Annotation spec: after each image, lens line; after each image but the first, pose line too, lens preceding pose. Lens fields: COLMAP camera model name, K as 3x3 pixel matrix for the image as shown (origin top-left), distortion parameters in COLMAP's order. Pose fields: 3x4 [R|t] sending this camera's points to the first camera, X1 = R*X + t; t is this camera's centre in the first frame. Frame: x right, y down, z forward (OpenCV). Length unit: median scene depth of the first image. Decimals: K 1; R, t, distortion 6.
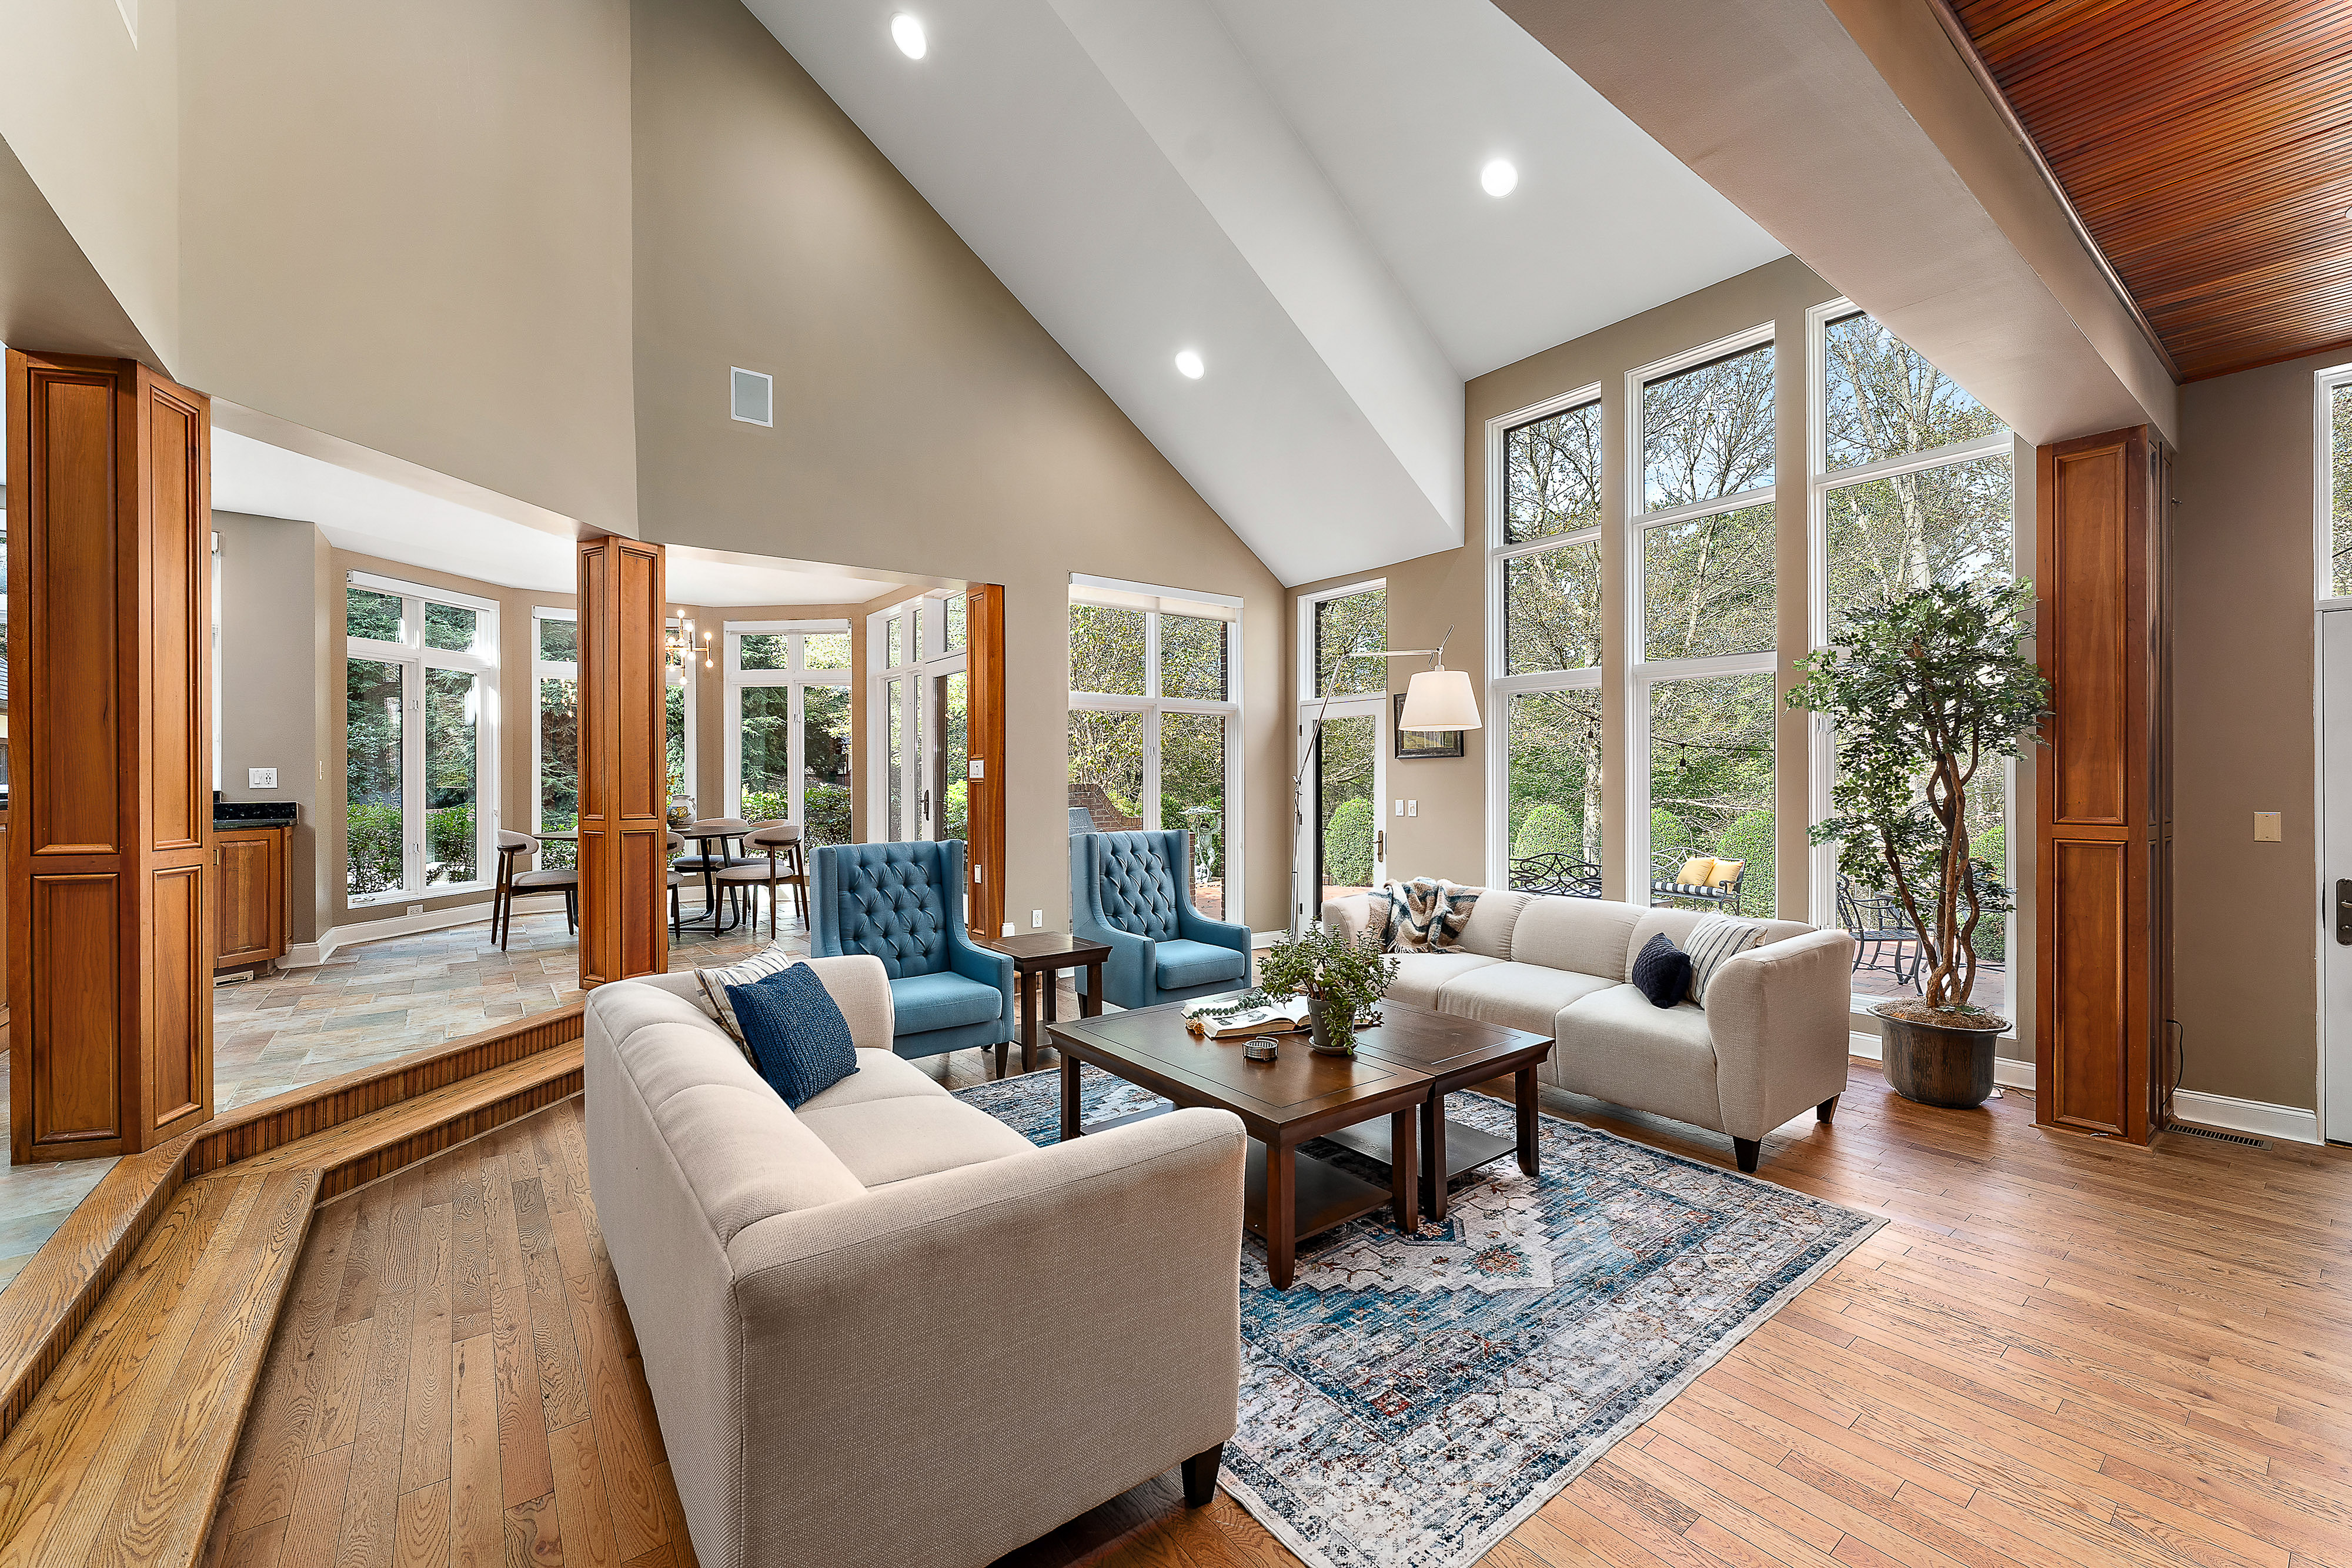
lens RADIAL K [[944.6, 0, 1191.4], [0, 944.6, 784.4], [0, 0, 1]] dist [-0.001686, -0.000228]
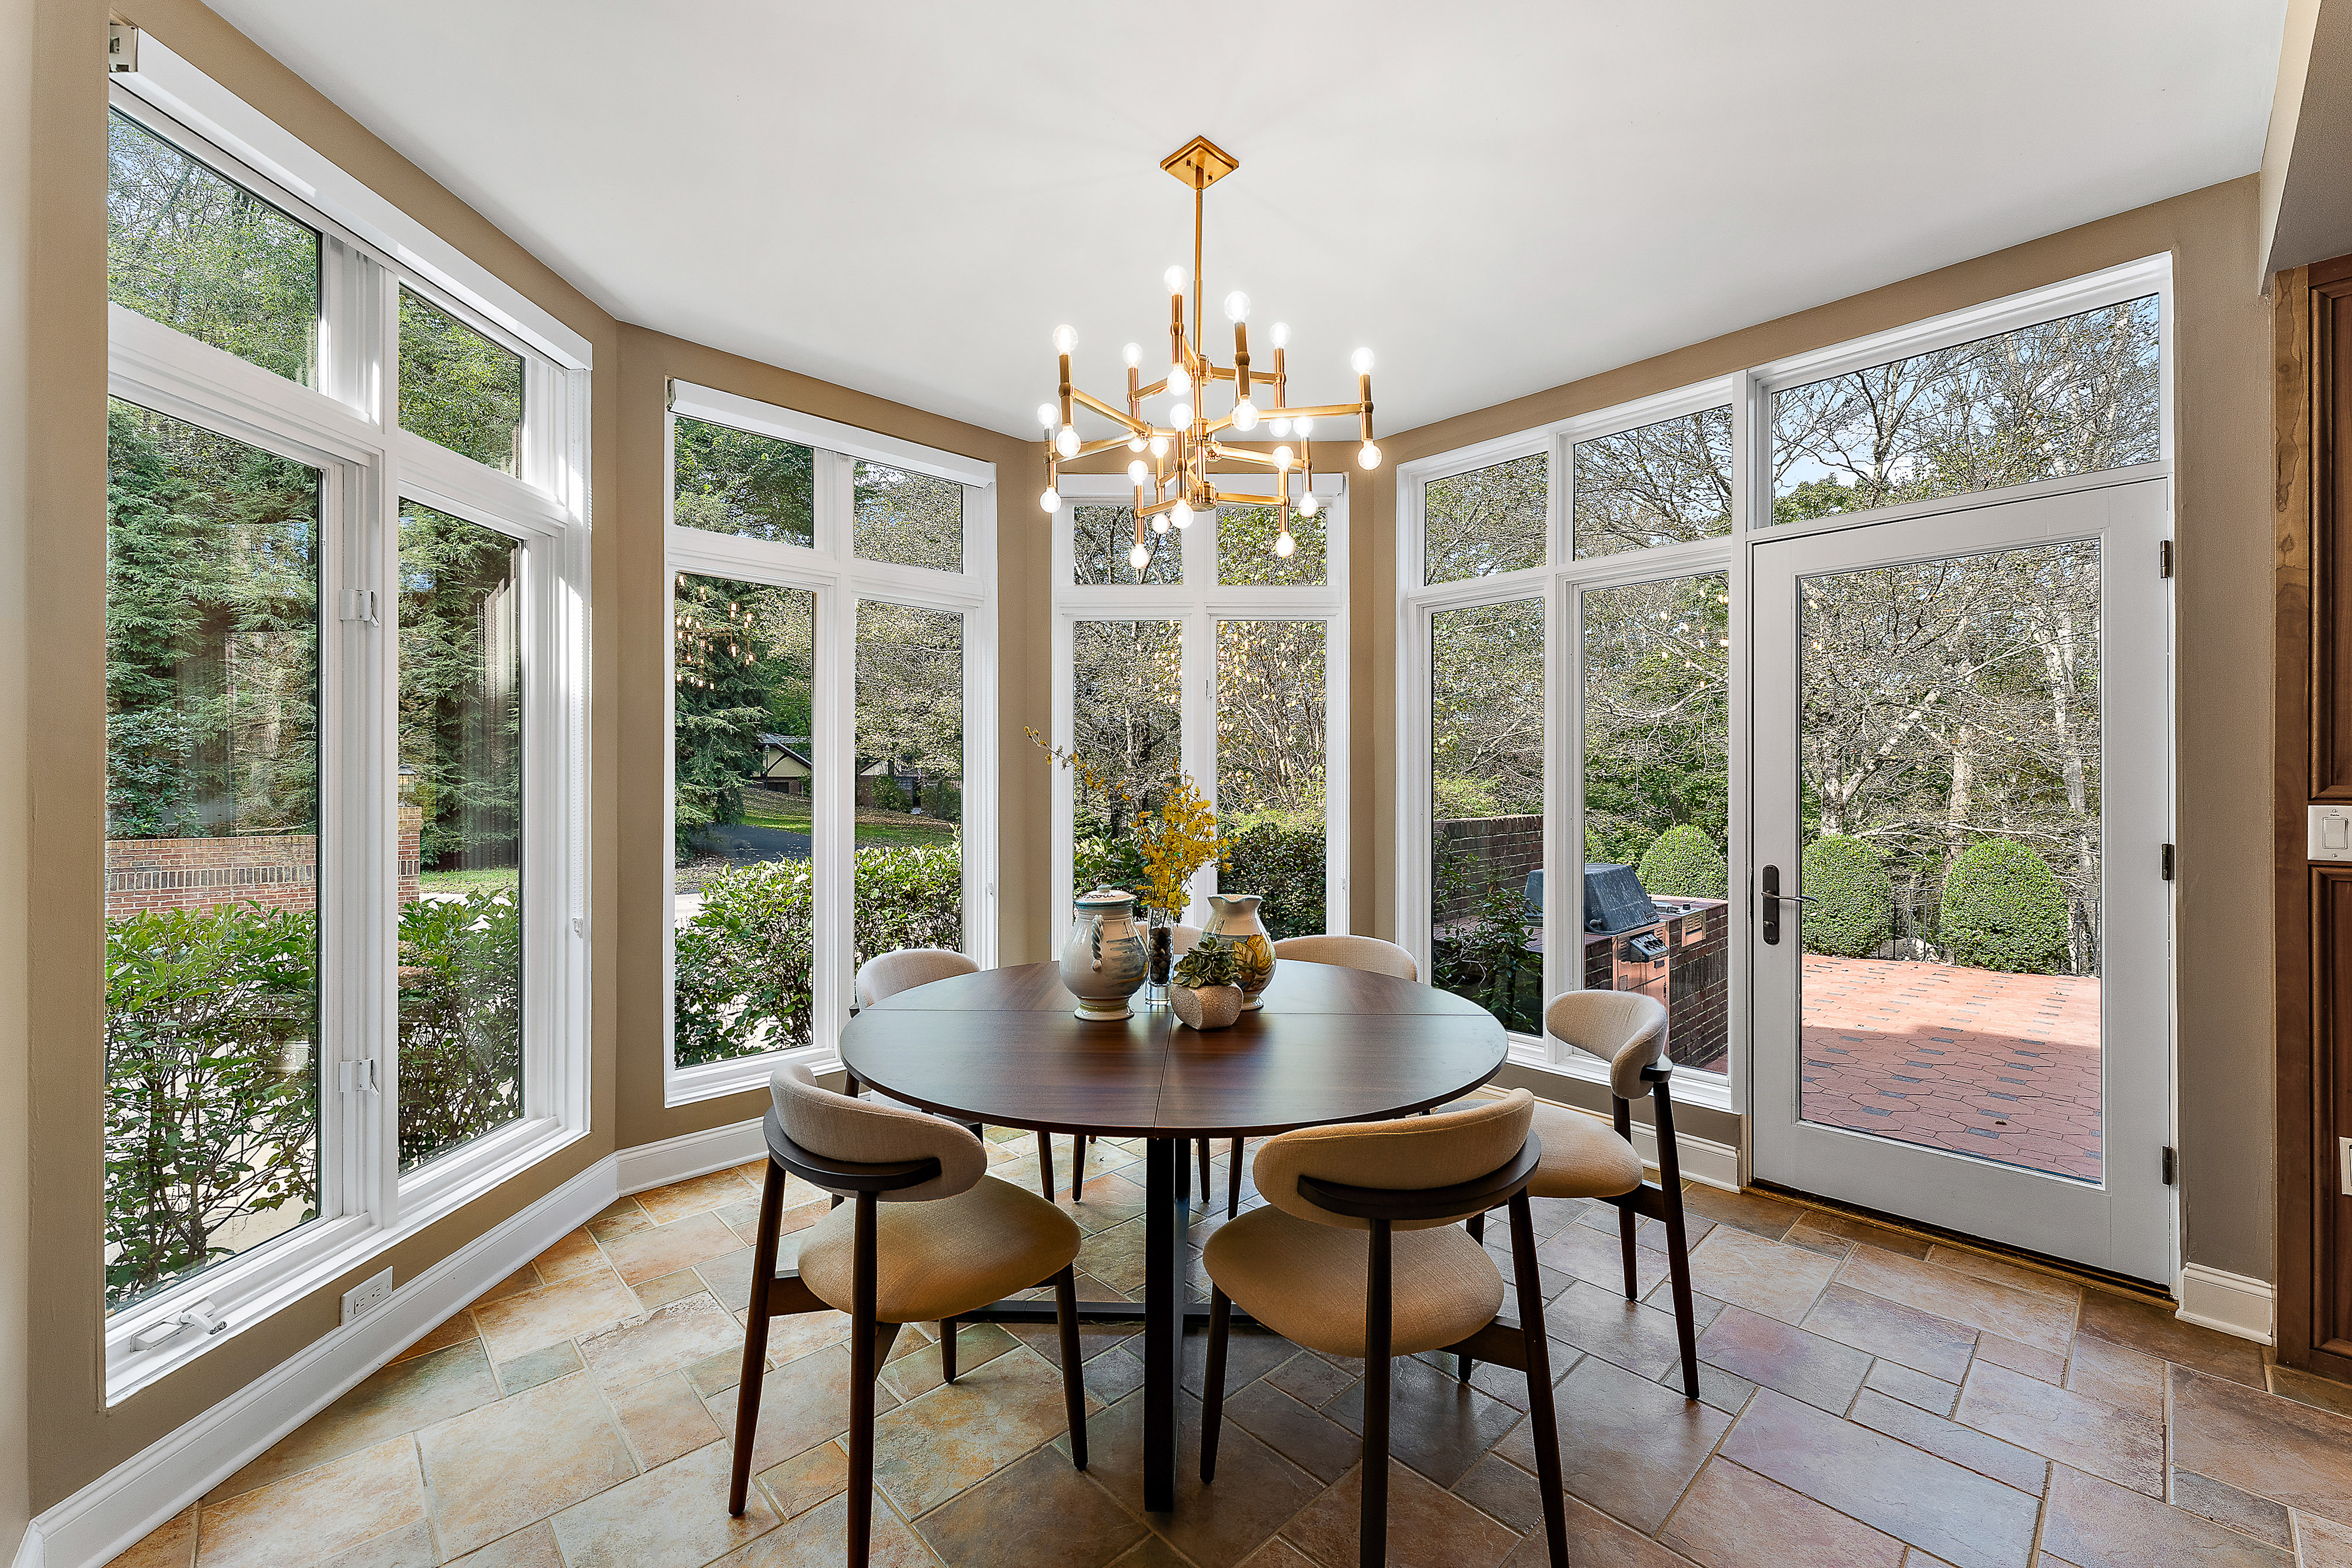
lens RADIAL K [[944.6, 0, 1161.0], [0, 944.6, 783.9], [0, 0, 1]] dist [-0.001686, -0.000228]
pose [[0.995779, -0.000811, 0.091783, -0.576565], [0.000569, 0.999996, 0.002661, -0.028290], [-0.091785, -0.002597, 0.995776, 0.652239]]
